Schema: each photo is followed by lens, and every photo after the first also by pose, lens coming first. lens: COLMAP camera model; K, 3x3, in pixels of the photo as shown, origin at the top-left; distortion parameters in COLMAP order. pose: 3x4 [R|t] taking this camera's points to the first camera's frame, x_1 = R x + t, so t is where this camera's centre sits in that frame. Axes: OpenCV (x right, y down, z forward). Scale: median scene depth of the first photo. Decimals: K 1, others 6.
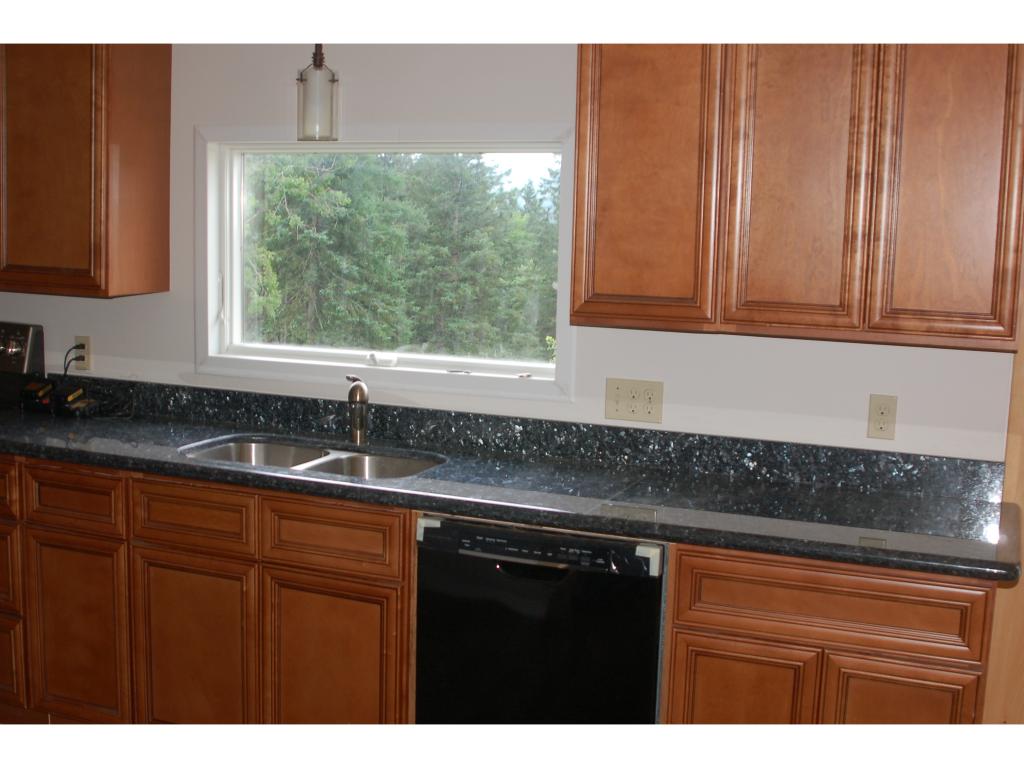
lens RADIAL K [[1262.1, 0, 511.5], [0, 1262.1, 383.6], [0, 0, 1]] dist [-0.129375, 0.000000]
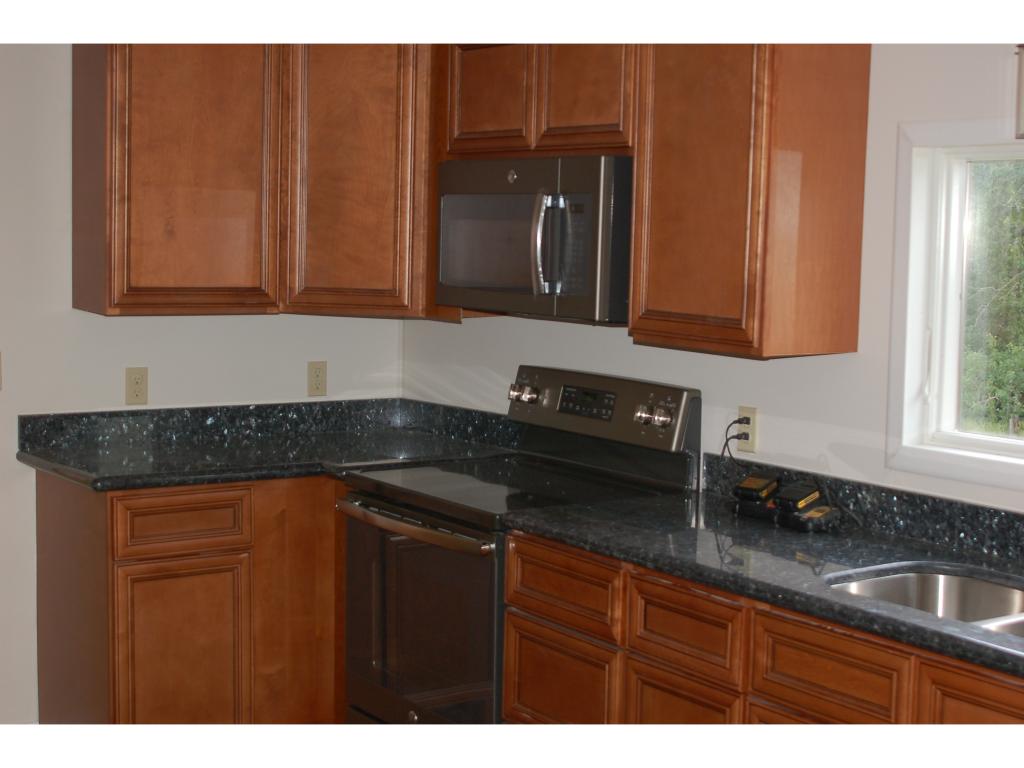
lens RADIAL K [[1613.9, 0, 522.1], [0, 1613.9, 413.4], [0, 0, 1]] dist [-0.013373, 0.000000]
pose [[0.849421, 0.053327, -0.525015, 0.061289], [-0.069535, 0.997517, -0.011180, -0.016260], [0.523115, 0.046003, 0.851020, 0.112751]]
